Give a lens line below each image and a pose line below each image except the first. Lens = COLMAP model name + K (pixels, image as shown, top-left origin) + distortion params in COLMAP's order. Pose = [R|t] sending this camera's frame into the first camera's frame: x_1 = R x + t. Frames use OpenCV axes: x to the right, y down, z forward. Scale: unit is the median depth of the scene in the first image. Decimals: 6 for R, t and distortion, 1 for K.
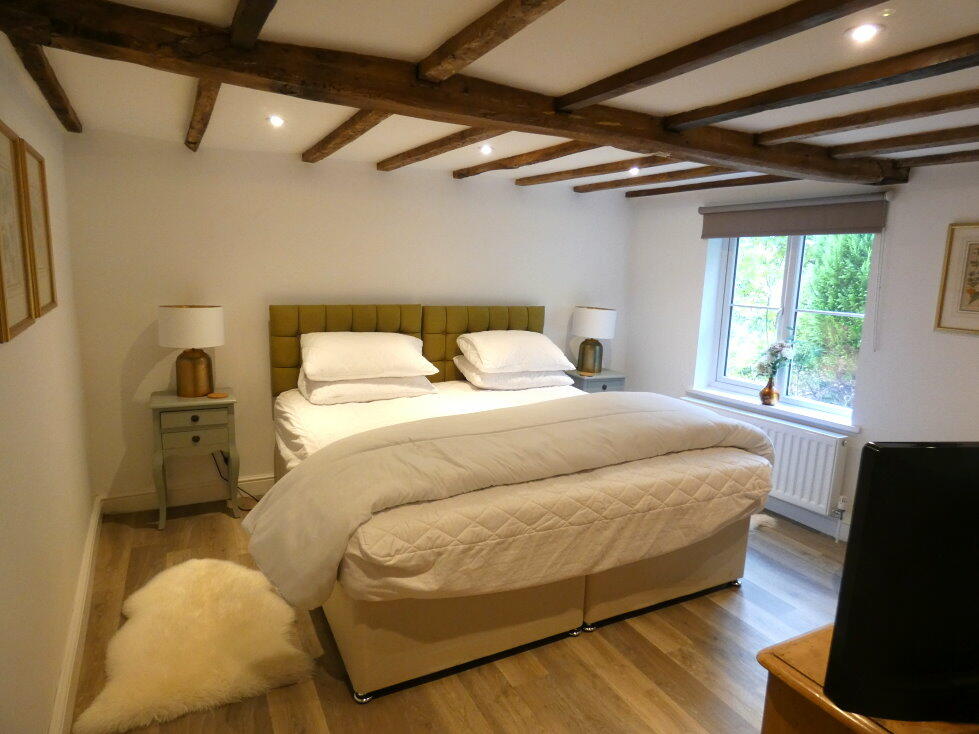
lens RADIAL K [[591.4, 0, 496.1], [0, 591.4, 367.9], [0, 0, 1]] dist [0.002553, 0.002628]
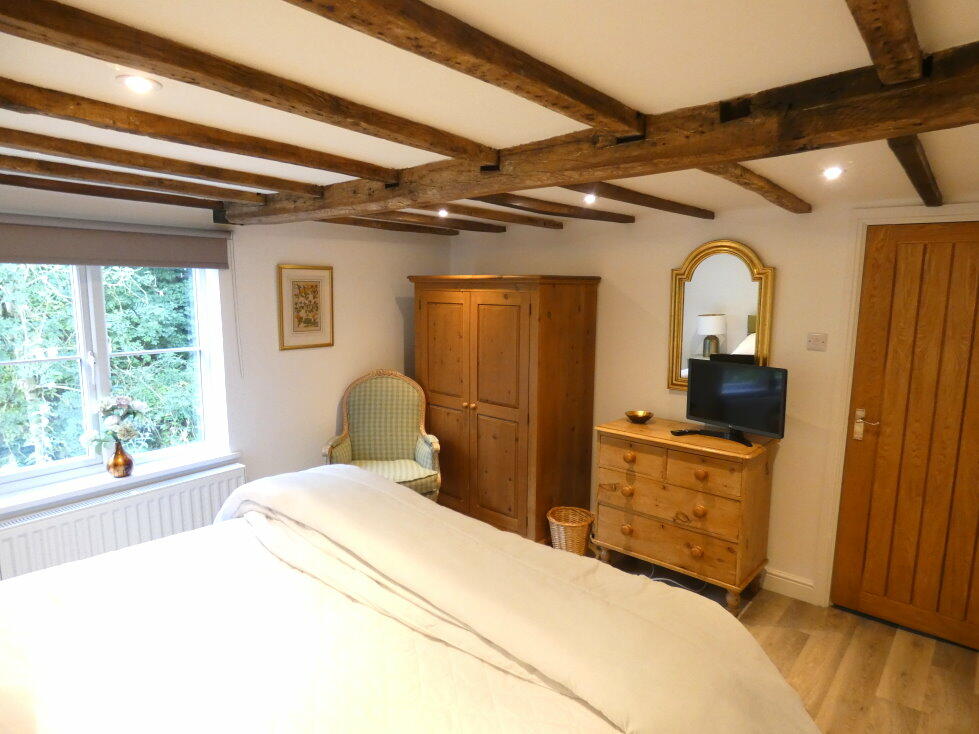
lens RADIAL K [[591.4, 0, 496.1], [0, 591.4, 367.9], [0, 0, 1]] dist [0.002553, 0.002628]
pose [[-0.373276, -0.177264, 0.910628, -0.525077], [0.137022, 0.960276, 0.243096, -0.252459], [-0.917546, 0.215518, -0.334158, 0.957541]]
